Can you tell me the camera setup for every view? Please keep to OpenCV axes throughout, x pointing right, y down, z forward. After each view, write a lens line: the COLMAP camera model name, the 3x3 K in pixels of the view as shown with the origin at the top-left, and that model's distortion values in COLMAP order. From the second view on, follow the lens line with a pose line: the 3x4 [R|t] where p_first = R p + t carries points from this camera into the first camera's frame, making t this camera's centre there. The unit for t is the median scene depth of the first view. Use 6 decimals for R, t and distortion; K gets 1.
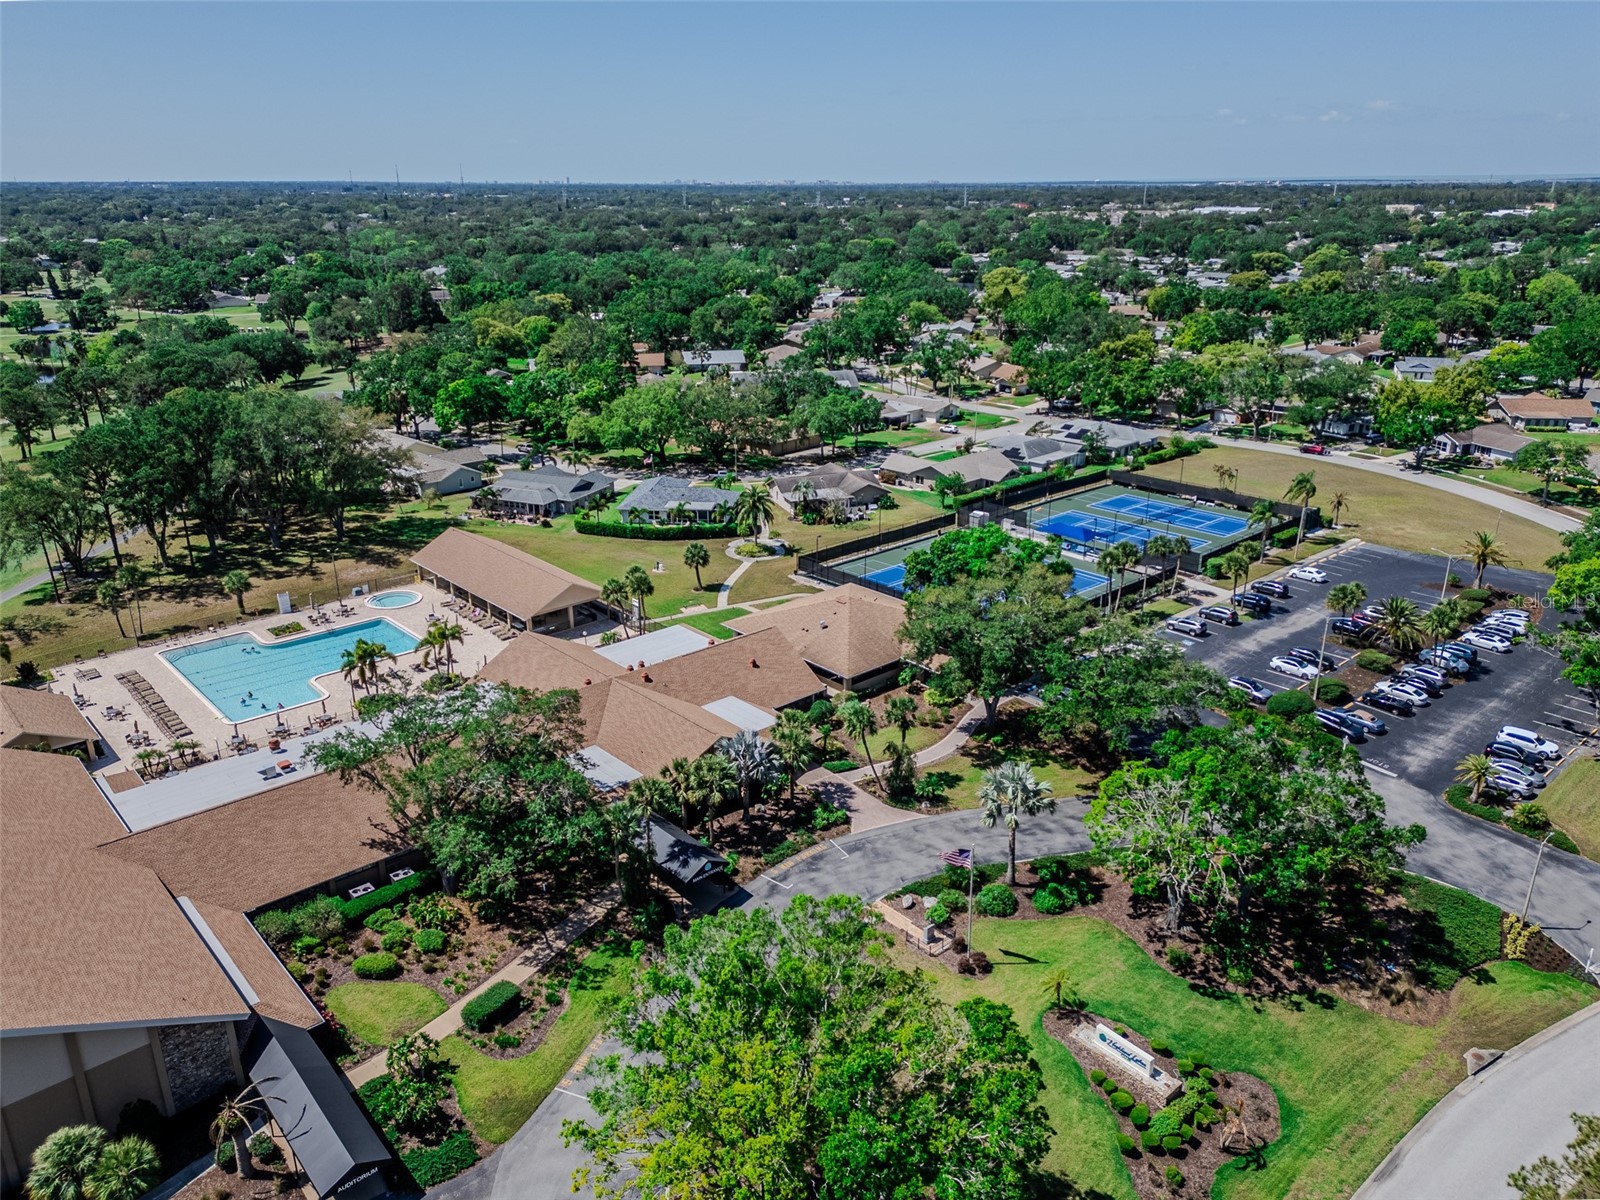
lens RADIAL K [[1145.2, 0, 795.7], [0, 1145.2, 609.6], [0, 0, 1]] dist [0.082086, -0.085771]
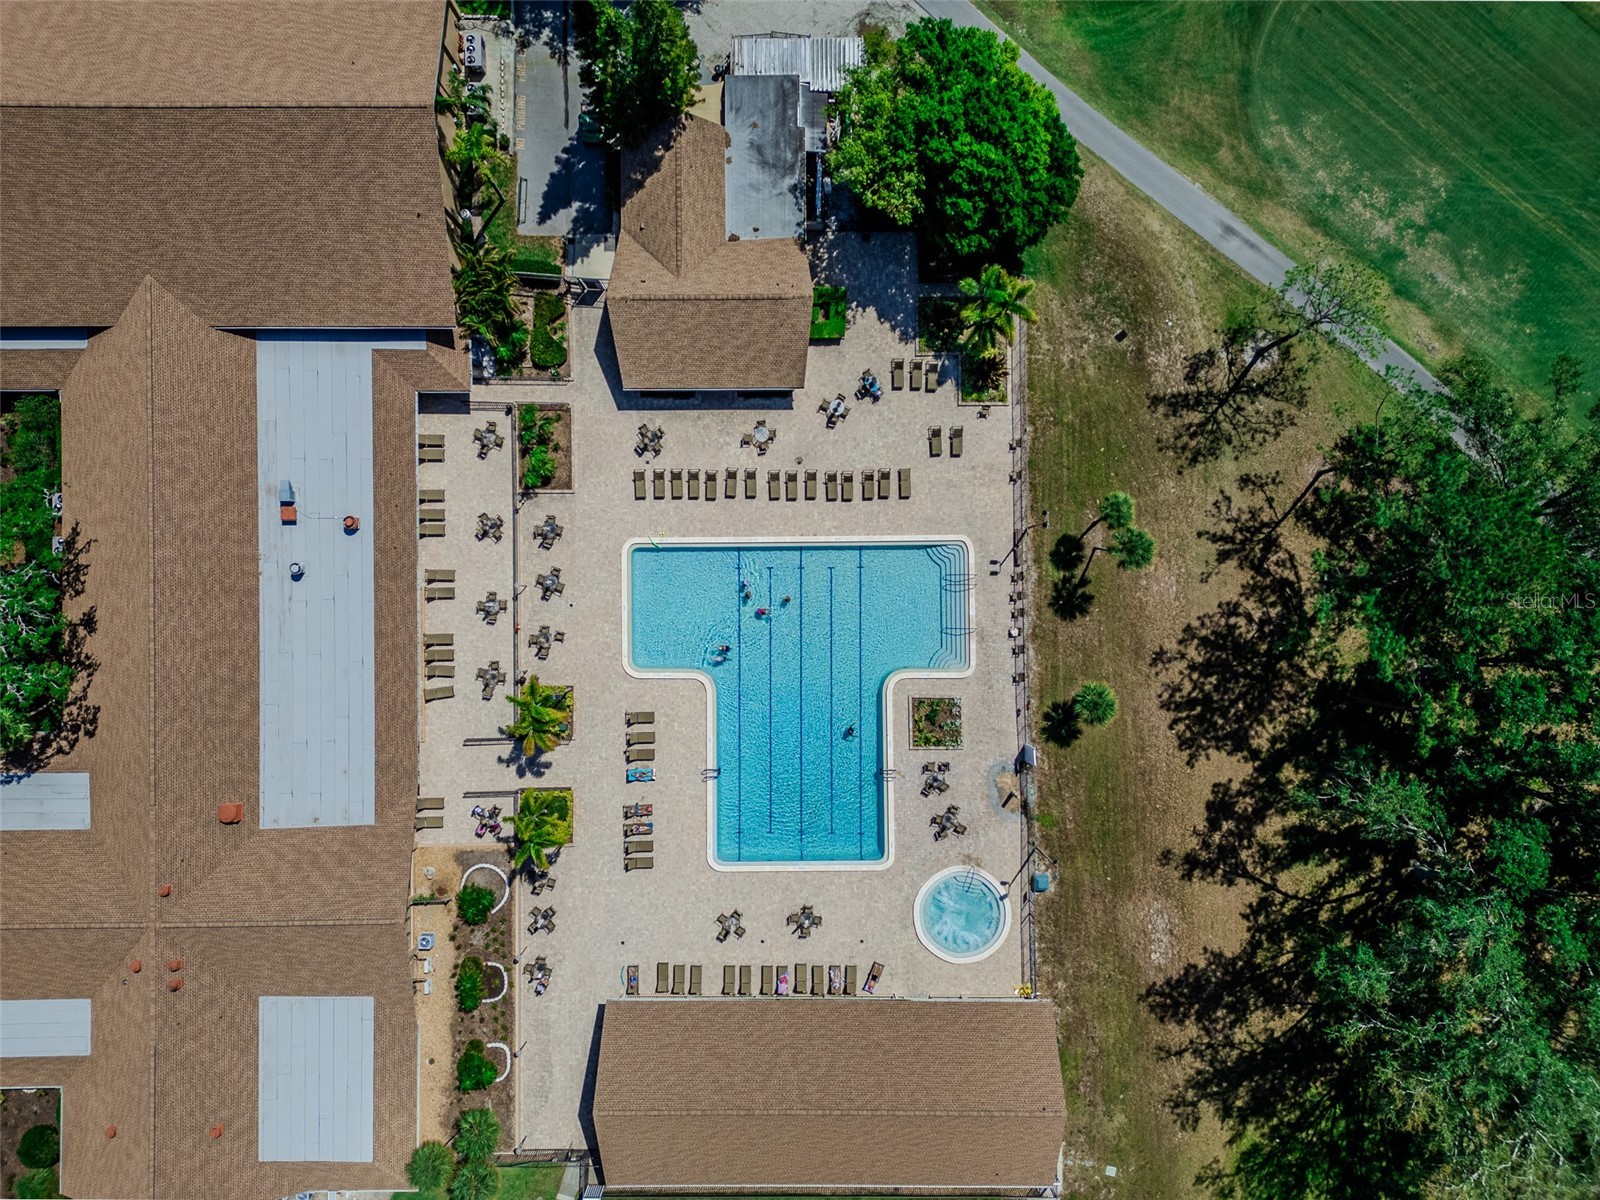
lens RADIAL K [[1121.3, 0, 801.6], [0, 1121.3, 609.2], [0, 0, 1]] dist [0.087609, -0.081892]
pose [[-0.662066, 0.749394, 0.008770, -0.412506], [-0.257914, -0.238815, 0.936188, -0.469365], [0.703668, 0.617556, 0.351390, 0.658476]]
